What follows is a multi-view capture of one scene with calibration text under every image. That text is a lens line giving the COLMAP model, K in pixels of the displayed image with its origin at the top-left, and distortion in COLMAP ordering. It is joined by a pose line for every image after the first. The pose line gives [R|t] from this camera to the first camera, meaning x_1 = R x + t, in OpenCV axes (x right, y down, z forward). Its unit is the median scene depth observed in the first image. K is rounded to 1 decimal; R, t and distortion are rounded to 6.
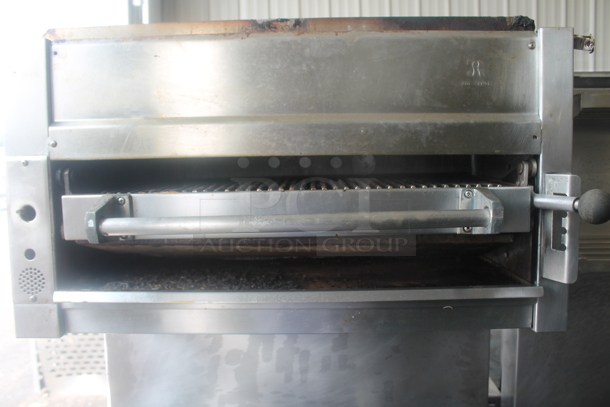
lens RADIAL K [[502.5, 0, 314.1], [0, 502.5, 206.2], [0, 0, 1]] dist [-0.143609, 0.098336]
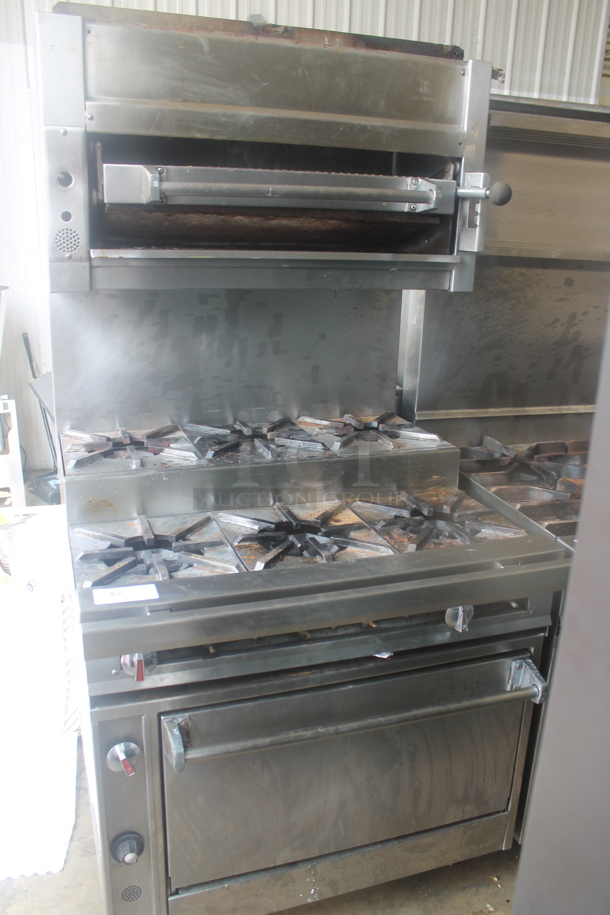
lens RADIAL K [[753.7, 0, 305.0], [0, 753.7, 457.5], [0, 0, 1]] dist [-0.143609, 0.098336]
pose [[0.945689, -0.053262, 0.320679, -0.651755], [-0.025577, 0.971236, 0.236740, 0.231899], [-0.324065, -0.232085, 0.917125, -0.924729]]
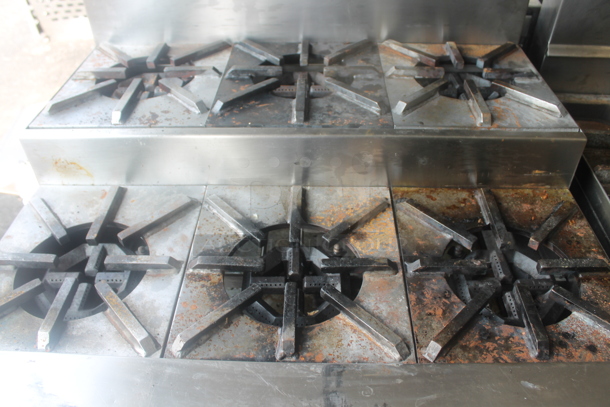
lens RADIAL K [[502.5, 0, 314.1], [0, 502.5, 206.2], [0, 0, 1]] dist [-0.143609, 0.098336]
pose [[0.999758, 0.020407, -0.008219, -0.014958], [-0.011151, 0.792103, 0.610286, 0.258149], [0.018964, -0.610046, 0.792139, 0.149020]]
